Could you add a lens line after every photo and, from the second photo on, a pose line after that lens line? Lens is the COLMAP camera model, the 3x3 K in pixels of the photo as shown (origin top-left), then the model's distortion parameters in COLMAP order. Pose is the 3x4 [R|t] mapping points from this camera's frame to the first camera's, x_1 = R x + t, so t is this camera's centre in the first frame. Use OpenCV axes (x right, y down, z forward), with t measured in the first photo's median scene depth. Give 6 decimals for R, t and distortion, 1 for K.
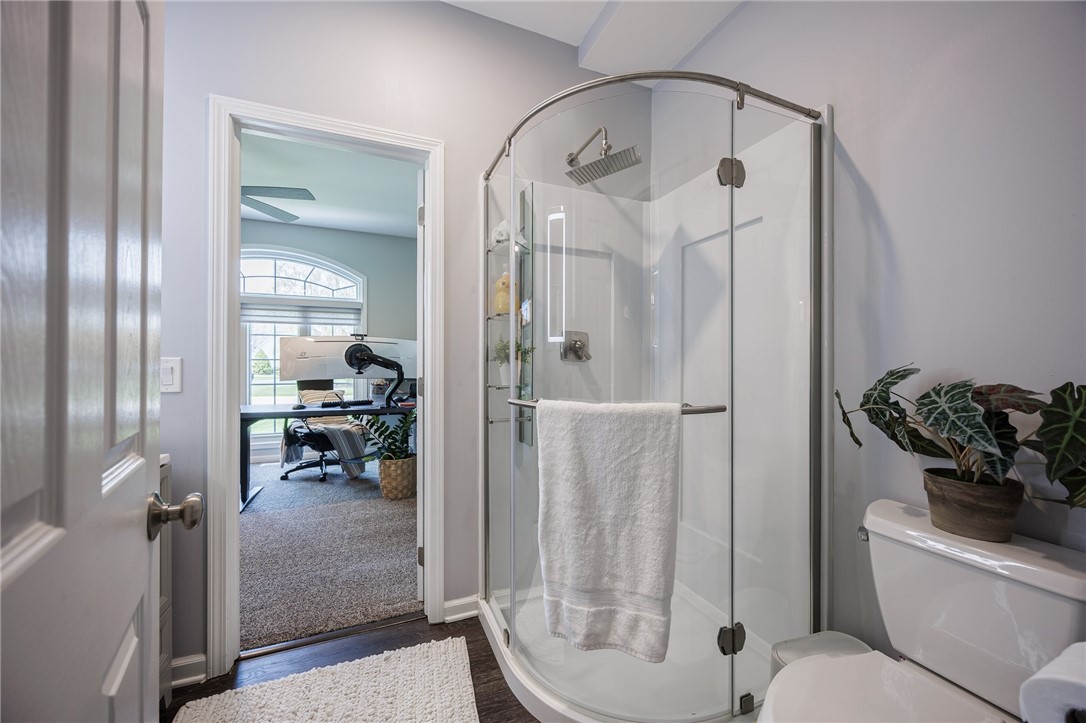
lens RADIAL K [[410.5, 0, 544.7], [0, 410.5, 363.8], [0, 0, 1]] dist [-0.001824, -0.000380]
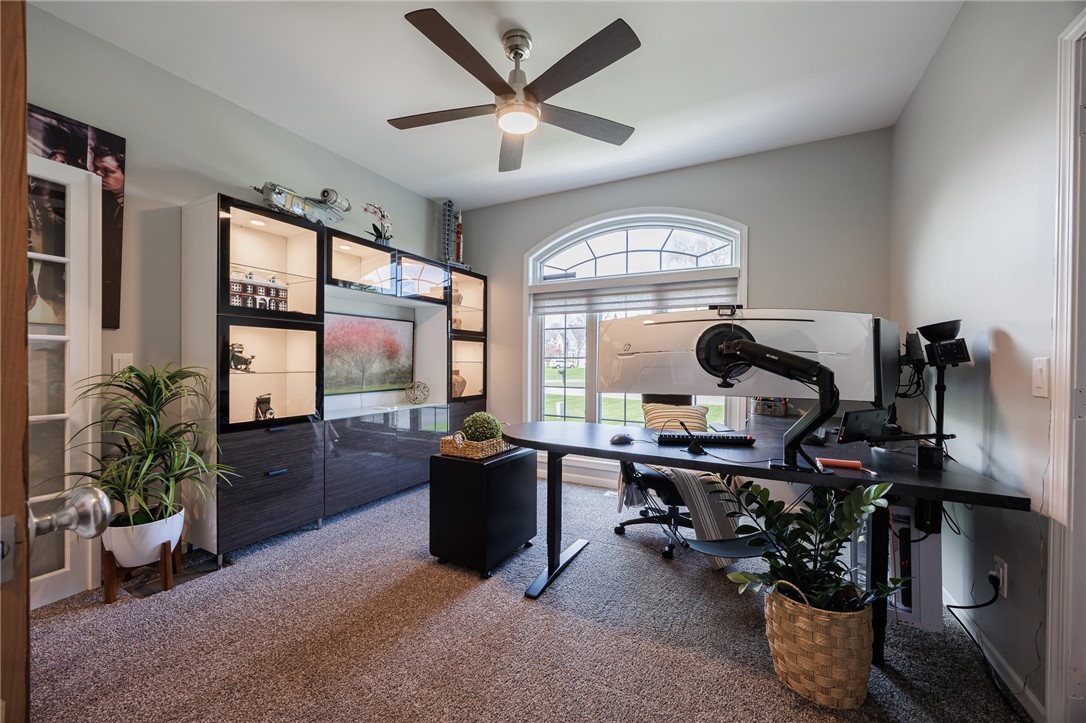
lens RADIAL K [[410.5, 0, 544.7], [0, 410.5, 363.8], [0, 0, 1]] dist [-0.001824, -0.000380]
pose [[0.640575, 0.008283, -0.767851, -0.192185], [-0.007767, 0.999961, 0.004307, -0.002249], [0.767856, 0.003205, 0.640614, 0.465918]]
